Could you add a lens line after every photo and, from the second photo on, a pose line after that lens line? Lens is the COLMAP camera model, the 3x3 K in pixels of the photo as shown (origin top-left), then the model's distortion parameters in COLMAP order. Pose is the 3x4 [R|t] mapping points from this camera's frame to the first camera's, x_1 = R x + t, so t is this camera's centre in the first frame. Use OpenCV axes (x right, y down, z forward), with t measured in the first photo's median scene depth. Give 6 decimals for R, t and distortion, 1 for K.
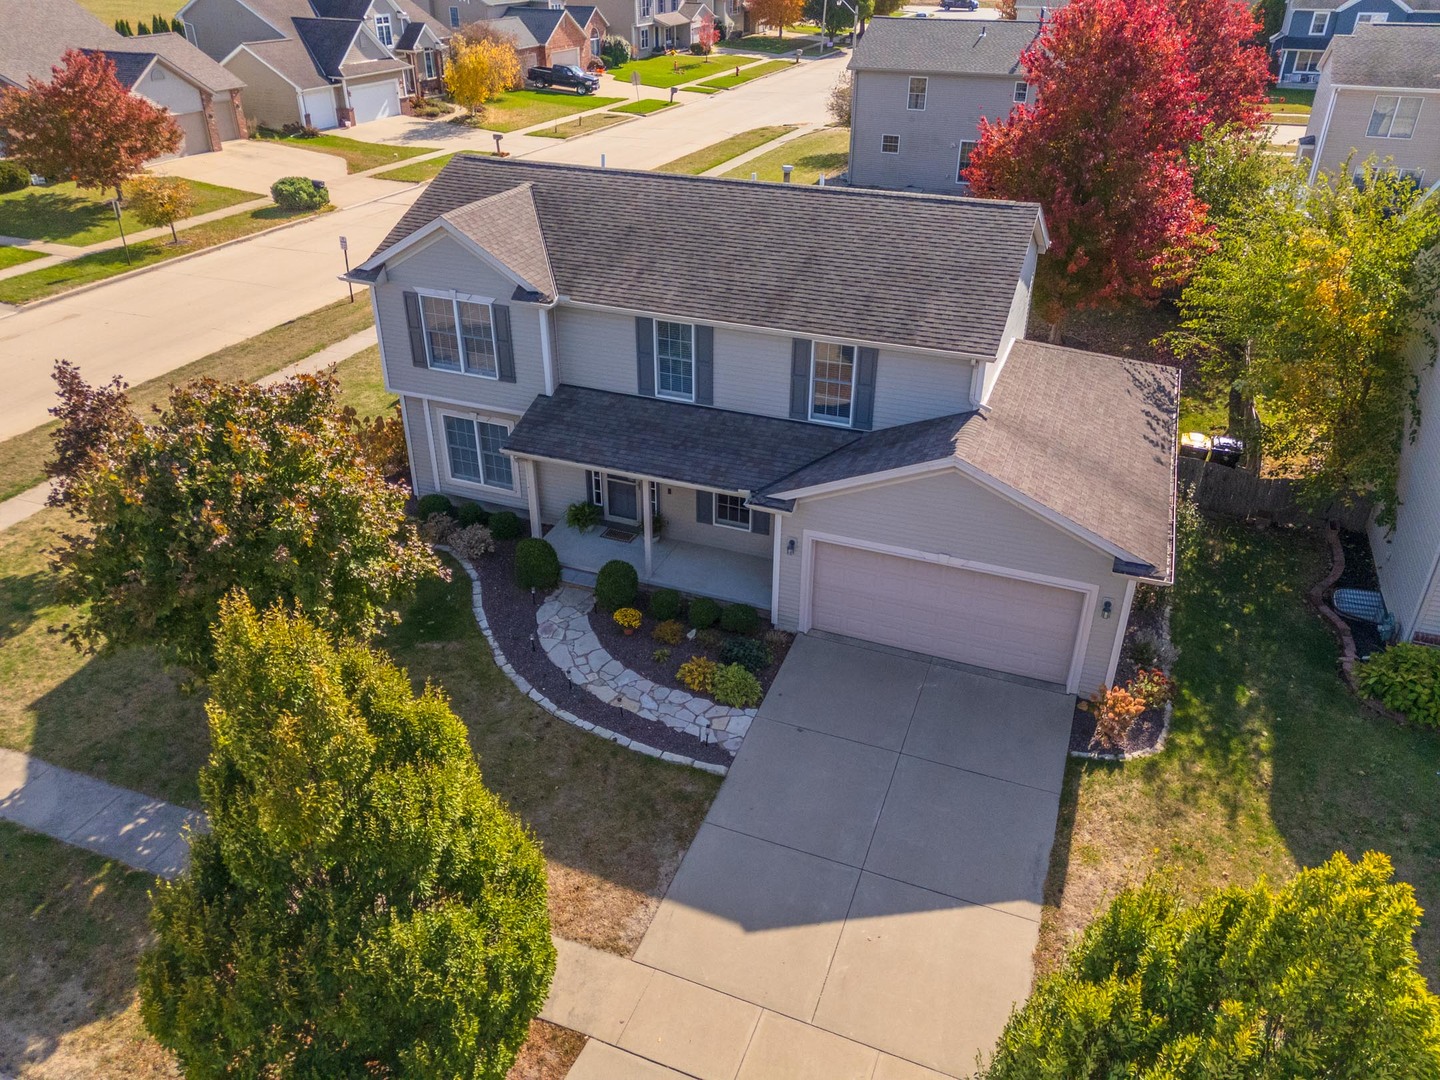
lens RADIAL K [[1083.6, 0, 720.0], [0, 1083.6, 540.0], [0, 0, 1]] dist [0.087989, -0.063600]
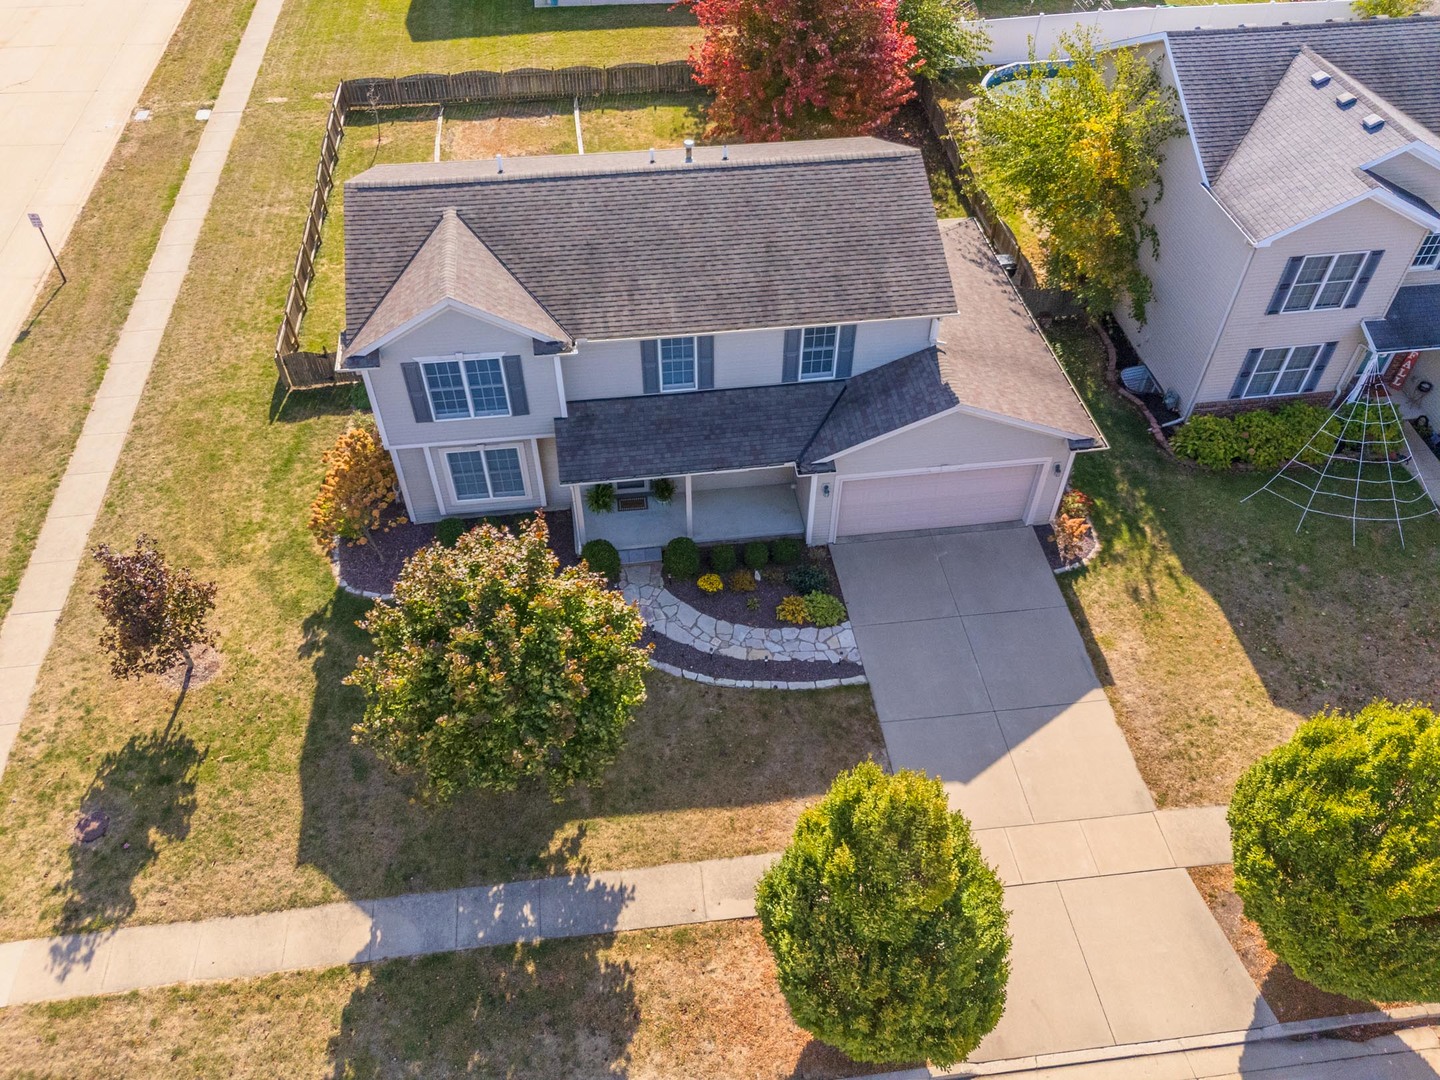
lens RADIAL K [[1083.6, 0, 720.0], [0, 1083.6, 540.0], [0, 0, 1]] dist [0.087989, -0.063600]
pose [[0.875189, -0.353530, 0.330244, -0.454155], [0.240028, 0.910001, 0.338062, -0.375991], [-0.420037, -0.216600, 0.881279, -0.069492]]
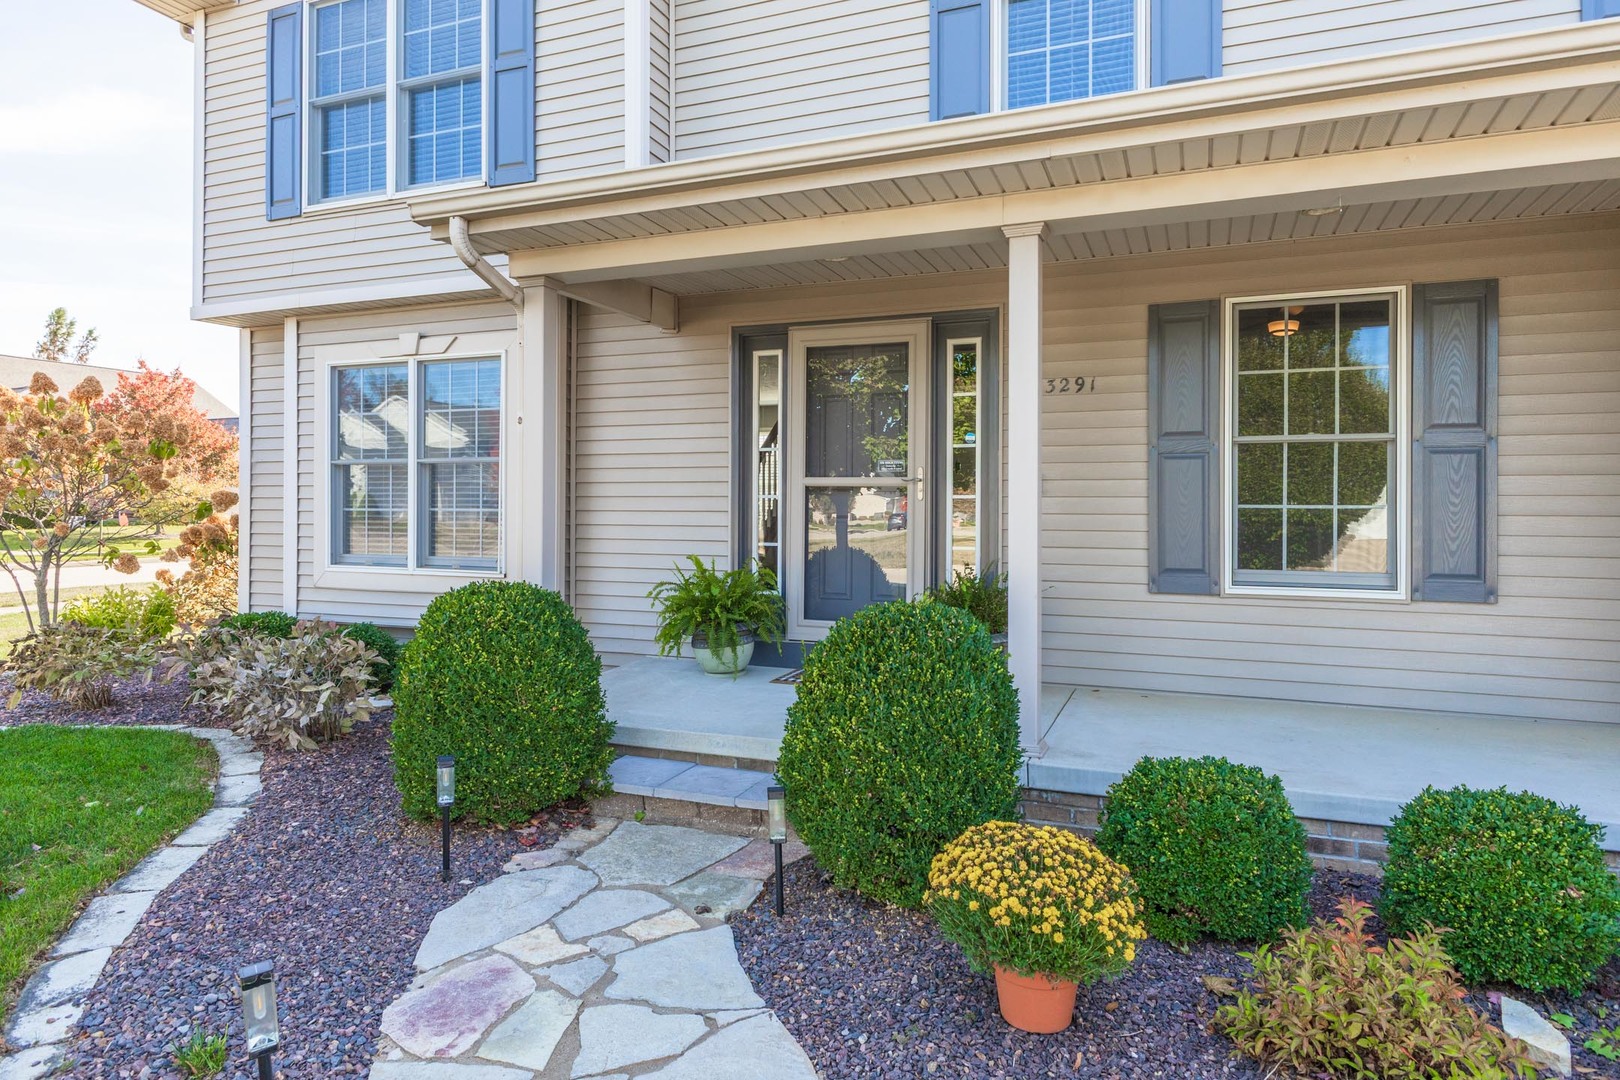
lens RADIAL K [[964.1, 0, 813.4], [0, 964.1, 515.9], [0, 0, 1]] dist [0.008326, -0.000025]
pose [[0.999906, -0.004789, -0.012873, -0.108961], [-0.002124, 0.872055, -0.489403, 0.088863], [0.013570, 0.489384, 0.871963, 0.853452]]
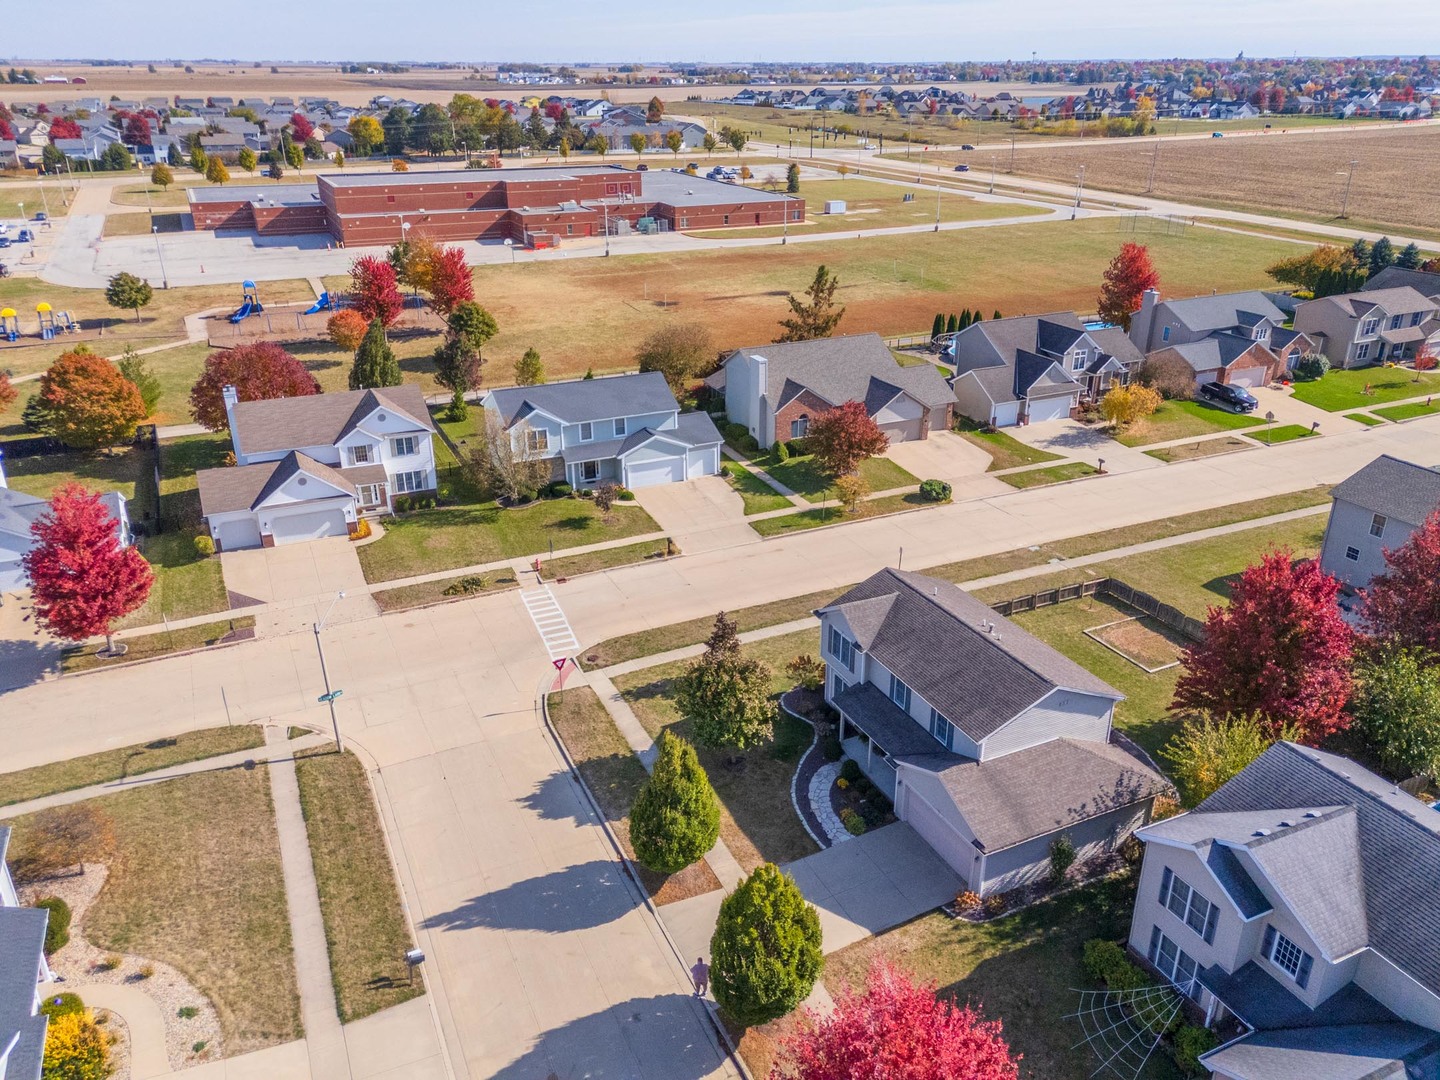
lens RADIAL K [[1083.6, 0, 720.0], [0, 1083.6, 540.0], [0, 0, 1]] dist [0.087989, -0.063600]
pose [[0.728097, 0.268342, -0.630767, 1.098611], [-0.331594, 0.943241, 0.018515, -0.393088], [0.599934, 0.195678, 0.775751, -1.165975]]
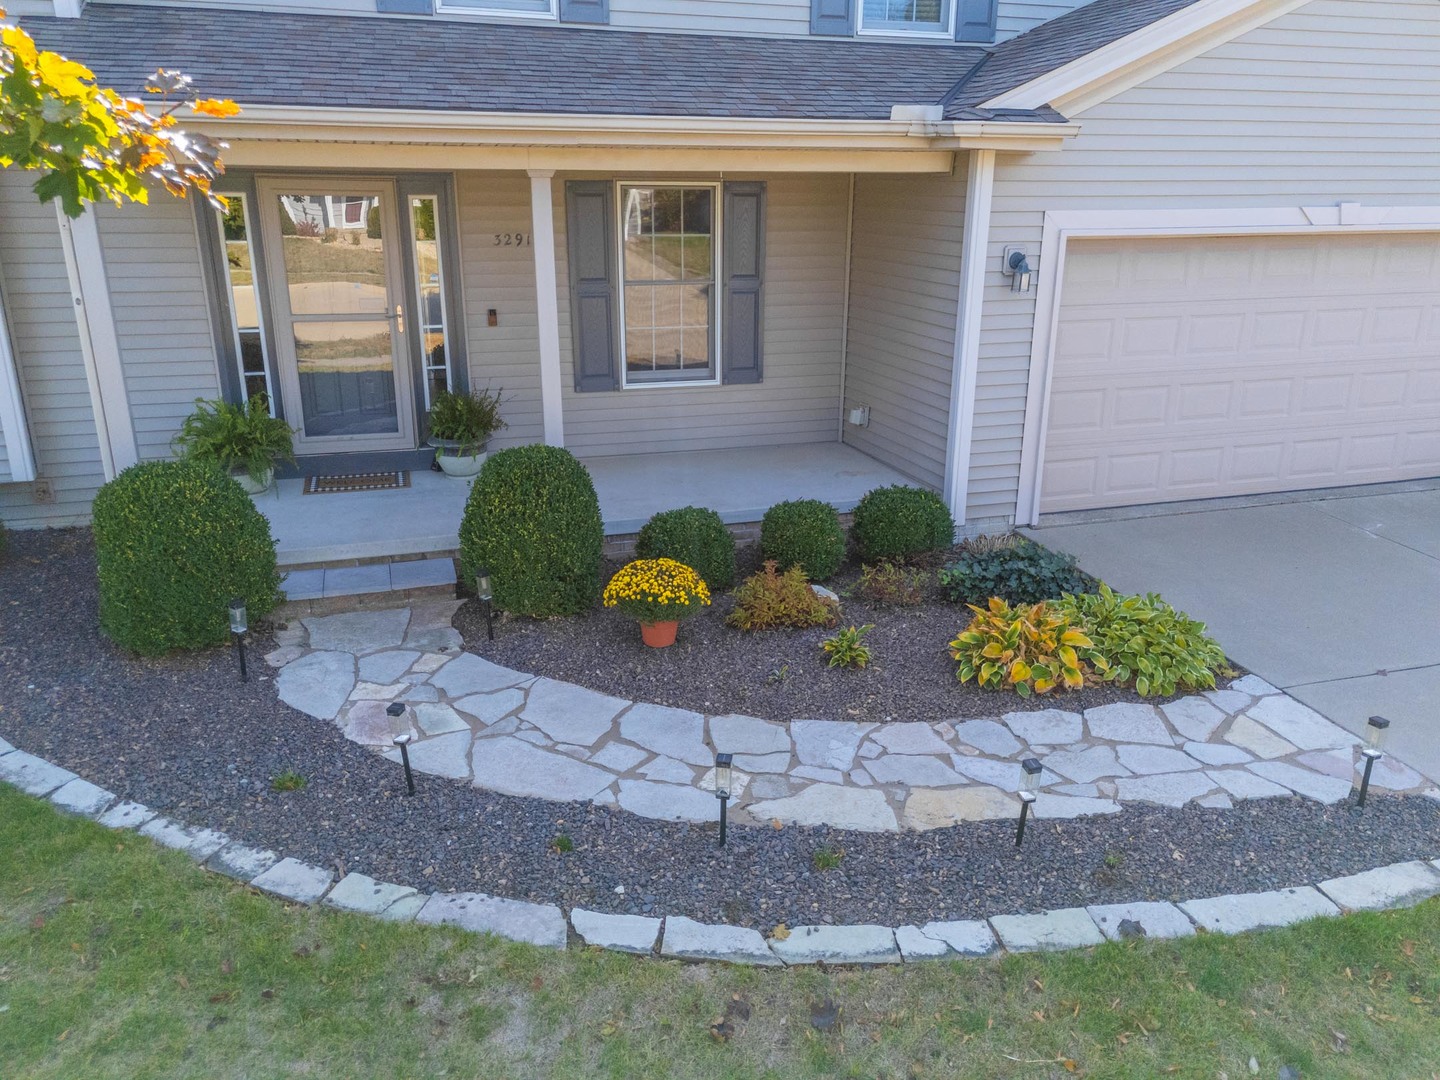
lens RADIAL K [[1083.6, 0, 720.0], [0, 1083.6, 540.0], [0, 0, 1]] dist [0.087989, -0.063600]
pose [[0.775428, -0.198769, 0.599335, -0.243236], [0.309332, 0.947046, -0.086130, 0.088520], [-0.550477, 0.252181, 0.795851, 0.737423]]
